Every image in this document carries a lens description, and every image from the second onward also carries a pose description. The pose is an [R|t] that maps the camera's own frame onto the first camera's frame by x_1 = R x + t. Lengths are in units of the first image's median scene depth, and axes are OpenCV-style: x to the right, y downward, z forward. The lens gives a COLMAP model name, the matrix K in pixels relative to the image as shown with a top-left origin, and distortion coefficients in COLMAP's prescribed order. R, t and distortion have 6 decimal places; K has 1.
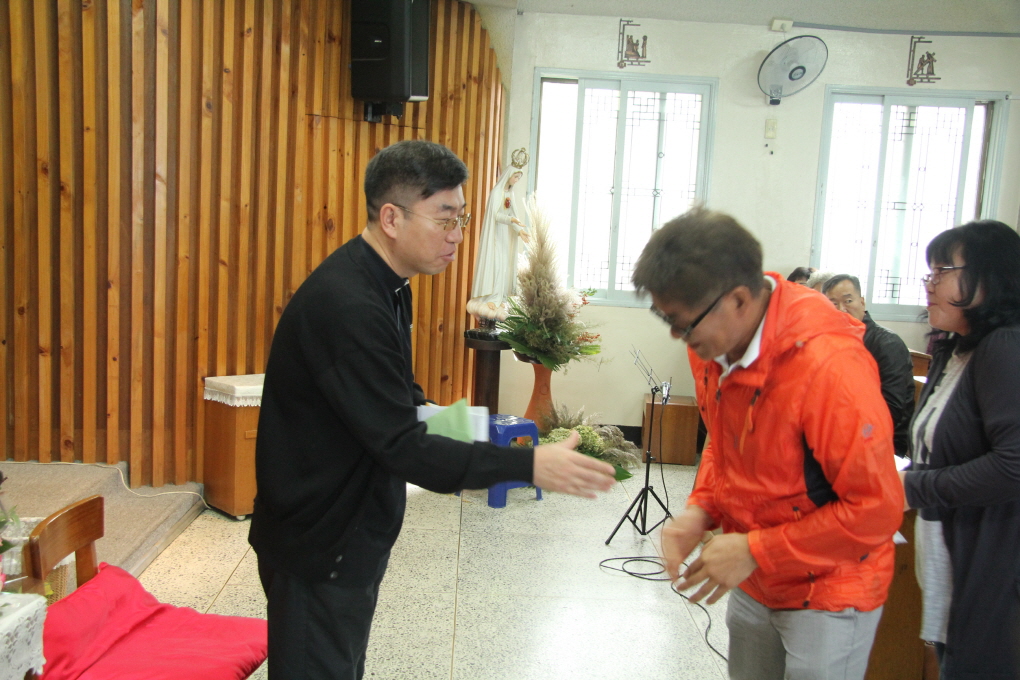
lens RADIAL K [[1155.1, 0, 516.8], [0, 1155.1, 347.8], [0, 0, 1]] dist [-0.022705, 0.291869]
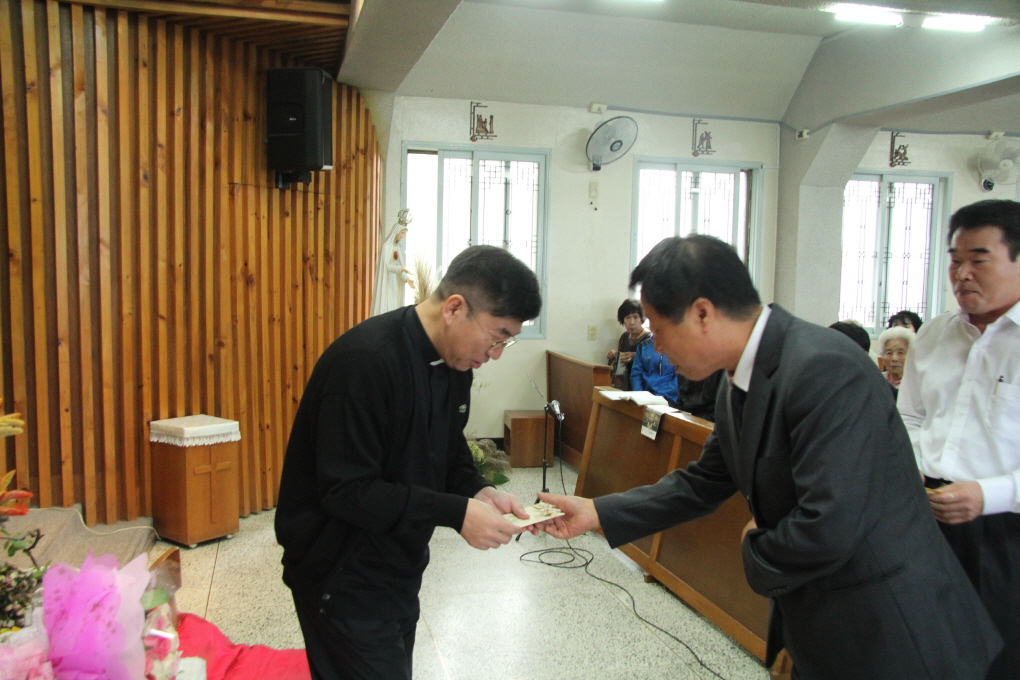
lens RADIAL K [[938.4, 0, 513.9], [0, 938.4, 352.9], [0, 0, 1]] dist [-0.126958, 0.223996]
pose [[0.974675, -0.049906, 0.217988, -0.113374], [0.053587, 0.998503, -0.011004, -0.010918], [-0.217113, 0.022407, 0.975889, 0.056431]]
